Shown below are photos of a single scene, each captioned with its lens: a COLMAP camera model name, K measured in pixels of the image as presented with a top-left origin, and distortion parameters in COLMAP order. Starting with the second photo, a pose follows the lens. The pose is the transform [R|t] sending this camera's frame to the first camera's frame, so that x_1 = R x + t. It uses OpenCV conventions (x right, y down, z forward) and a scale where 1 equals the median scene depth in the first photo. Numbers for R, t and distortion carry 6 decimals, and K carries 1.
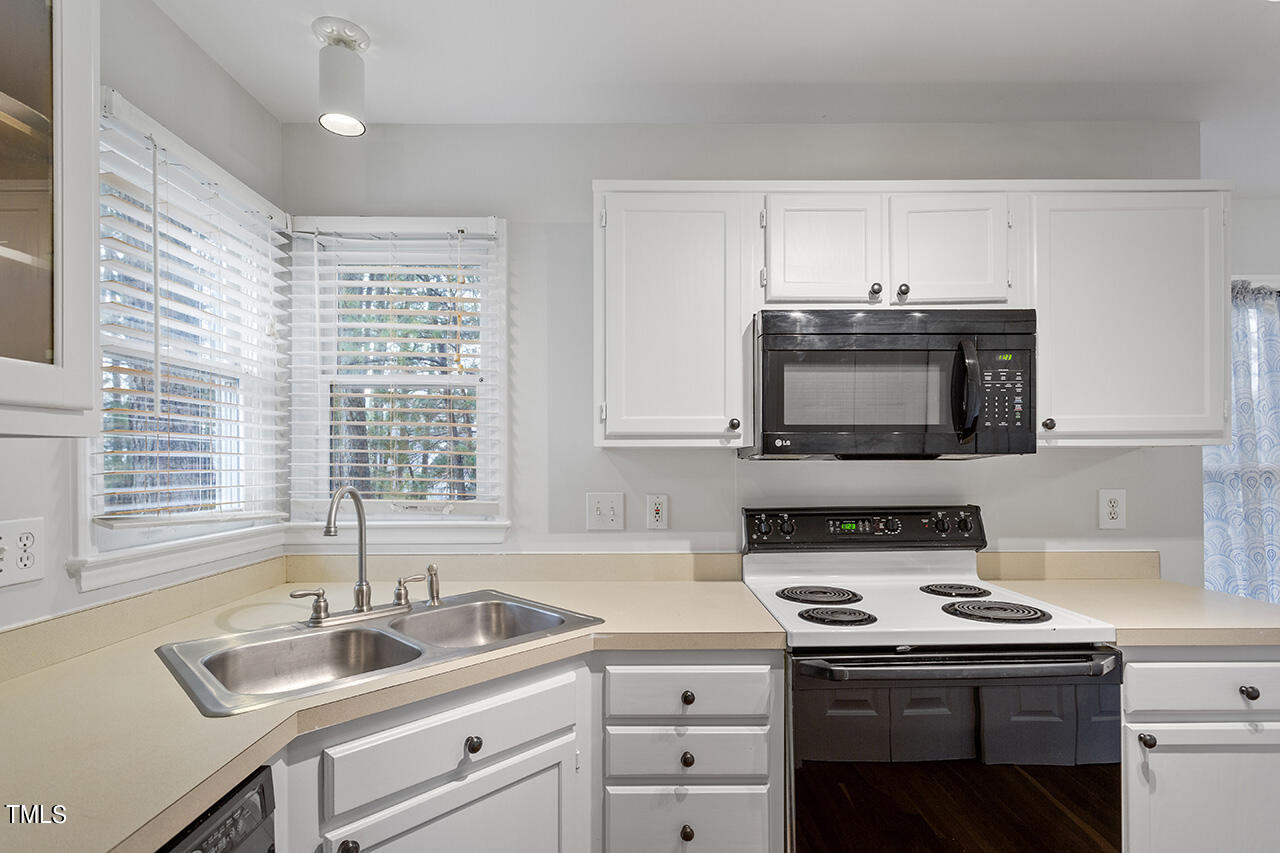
lens RADIAL K [[623.0, 0, 637.9], [0, 623.0, 461.1], [0, 0, 1]] dist [0.000282, 0.001464]
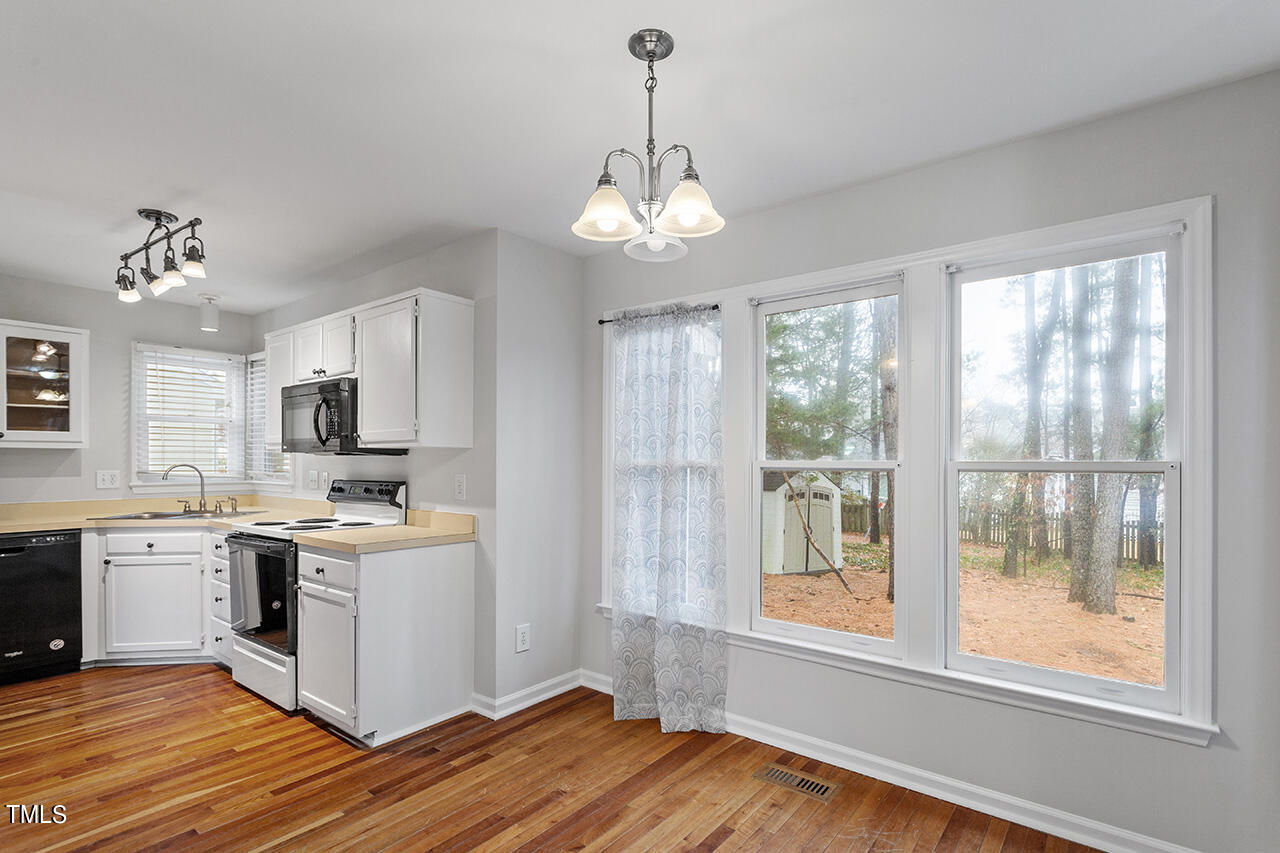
lens RADIAL K [[618.5, 0, 640.7], [0, 618.5, 462.4], [0, 0, 1]] dist [0.000309, 0.000413]
pose [[0.781136, 0.008105, -0.624309, 2.488217], [-0.005300, 0.999966, 0.006352, 0.003731], [0.624339, -0.001653, 0.781152, 0.075758]]
